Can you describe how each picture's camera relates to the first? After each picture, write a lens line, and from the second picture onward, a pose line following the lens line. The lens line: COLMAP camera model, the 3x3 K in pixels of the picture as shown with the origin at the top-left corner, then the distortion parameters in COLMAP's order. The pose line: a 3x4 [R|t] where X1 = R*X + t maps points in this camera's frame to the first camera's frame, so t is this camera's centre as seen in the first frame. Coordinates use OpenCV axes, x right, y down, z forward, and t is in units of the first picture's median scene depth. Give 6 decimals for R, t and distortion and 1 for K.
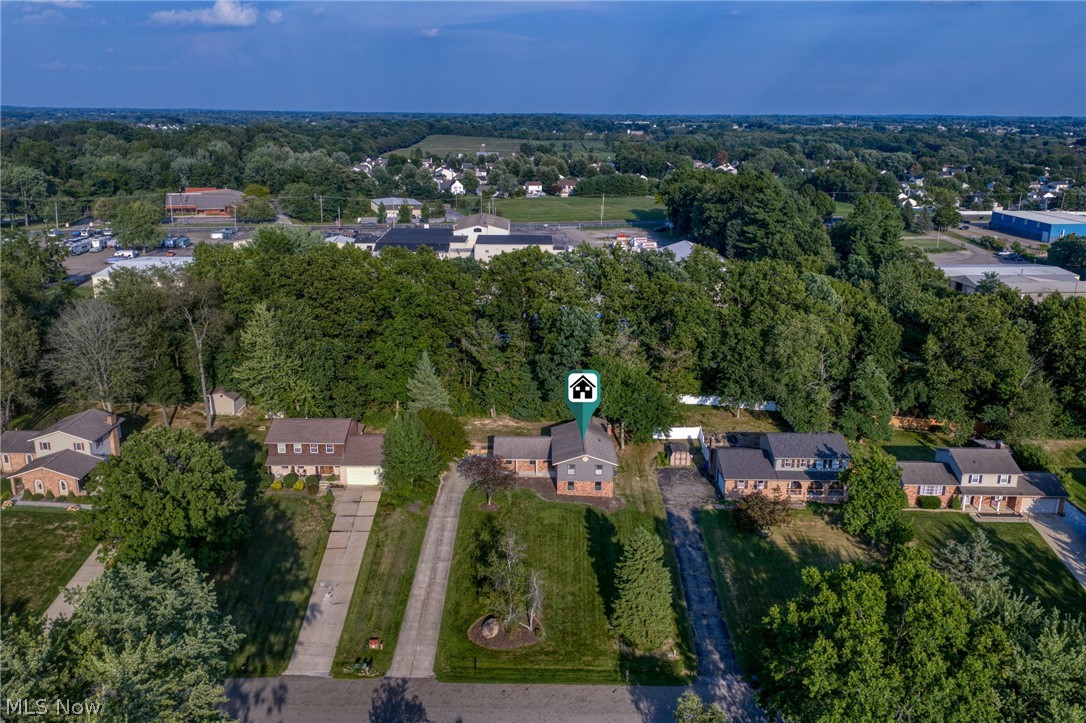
lens RADIAL K [[880.5, 0, 543.0], [0, 880.5, 361.5], [0, 0, 1]] dist [0.060274, -0.001232]
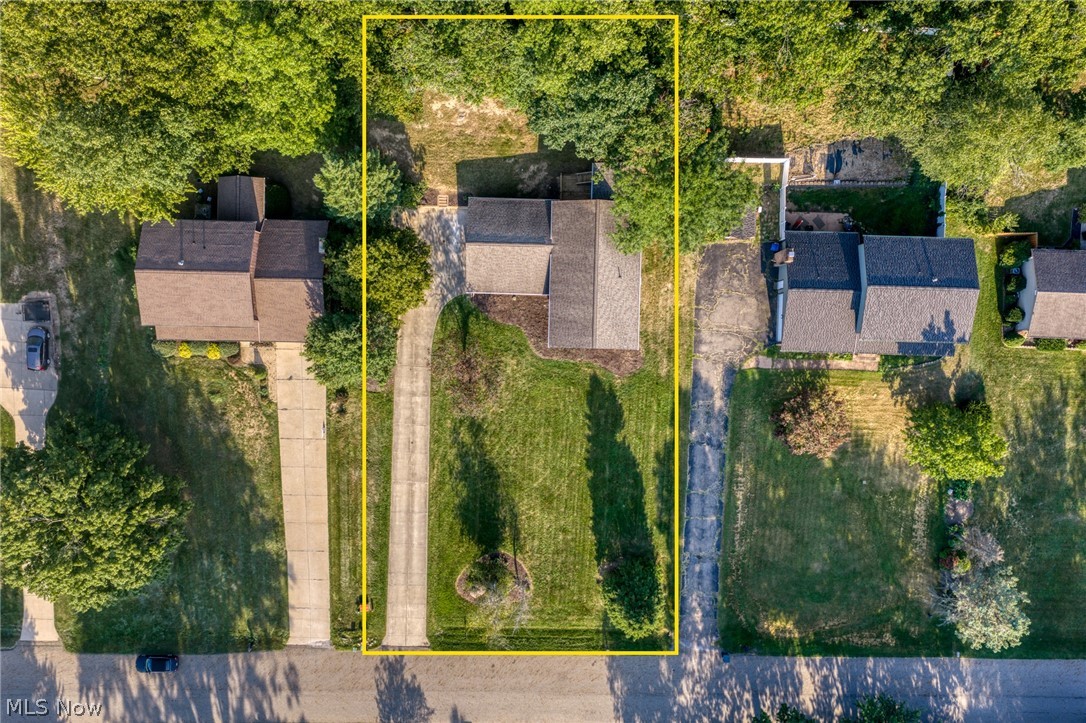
lens RADIAL K [[880.5, 0, 543.0], [0, 880.5, 361.5], [0, 0, 1]] dist [0.060274, -0.001232]
pose [[0.999508, 0.026962, -0.016016, 0.024160], [0.008190, 0.268560, 0.963228, -0.751631], [0.030272, -0.962886, 0.268207, 1.019494]]
